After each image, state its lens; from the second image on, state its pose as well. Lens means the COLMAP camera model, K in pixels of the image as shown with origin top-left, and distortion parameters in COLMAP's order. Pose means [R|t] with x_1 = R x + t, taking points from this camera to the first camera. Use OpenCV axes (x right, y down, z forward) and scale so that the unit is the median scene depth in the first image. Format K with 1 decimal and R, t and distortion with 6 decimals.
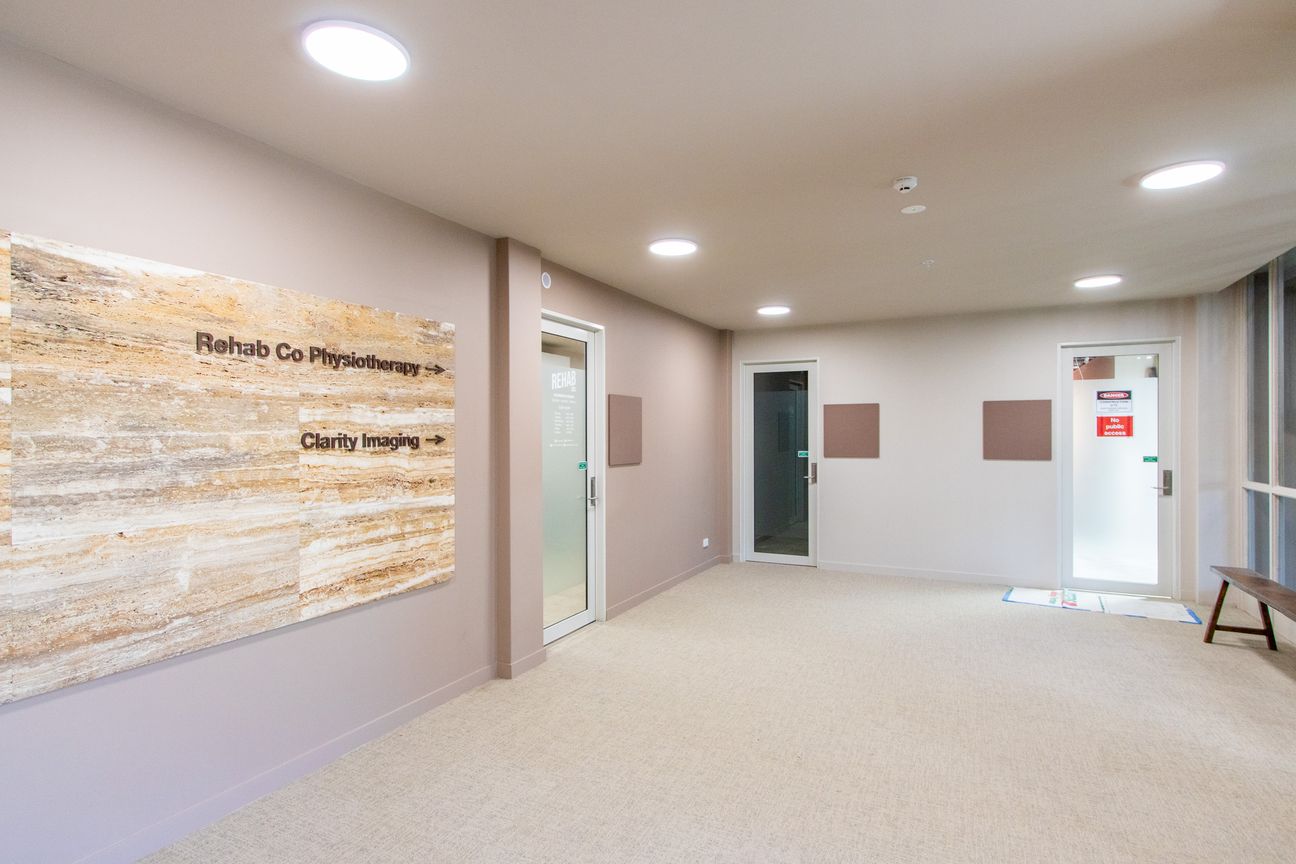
lens RADIAL K [[665.8, 0, 648.1], [0, 665.8, 434.3], [0, 0, 1]] dist [0.000299, -0.000059]
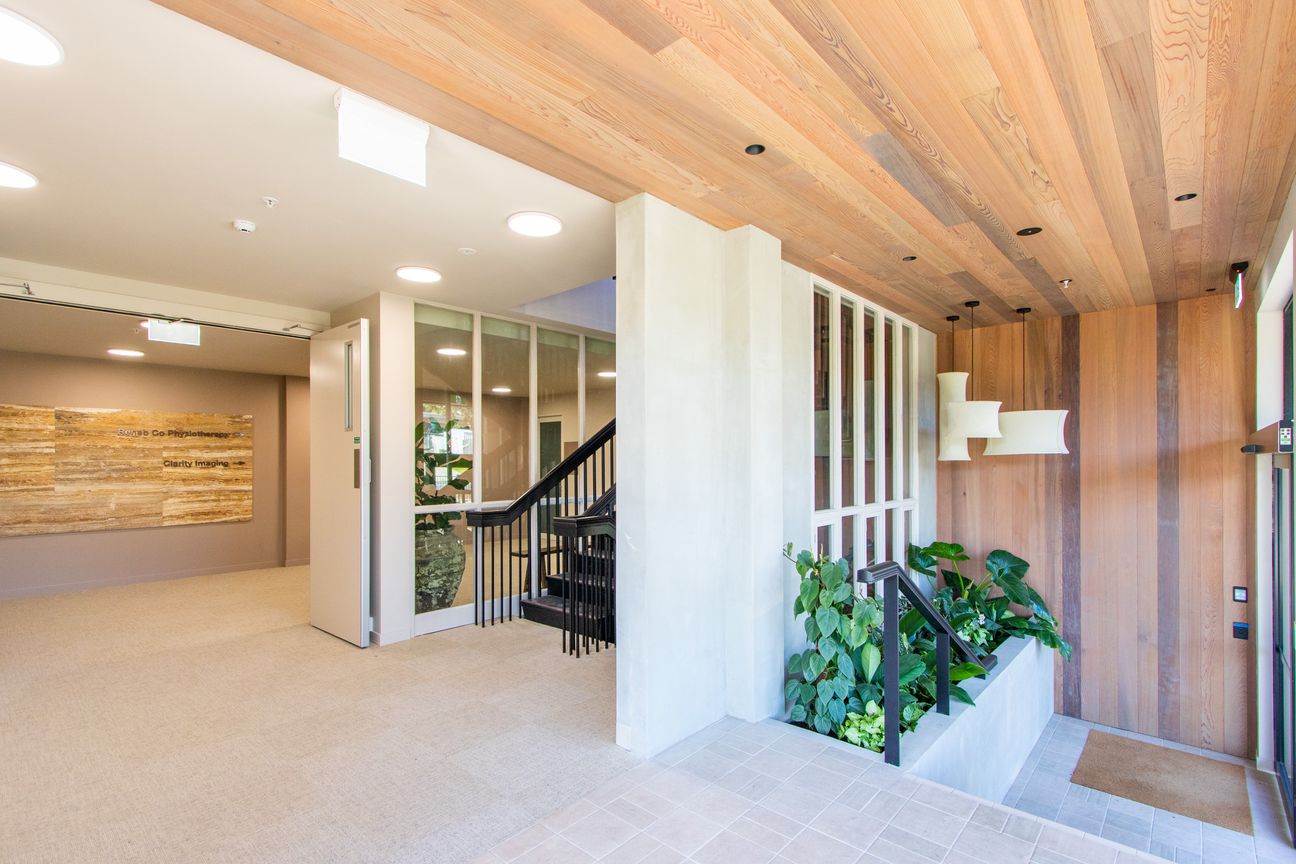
lens RADIAL K [[607.3, 0, 651.0], [0, 607.3, 457.0], [0, 0, 1]] dist [-0.000063, 0.000083]
pose [[0.960657, -0.001730, -0.277732, 2.281608], [0.000495, 0.999990, -0.004514, -0.004530], [0.277737, 0.004199, 0.960648, -0.955157]]
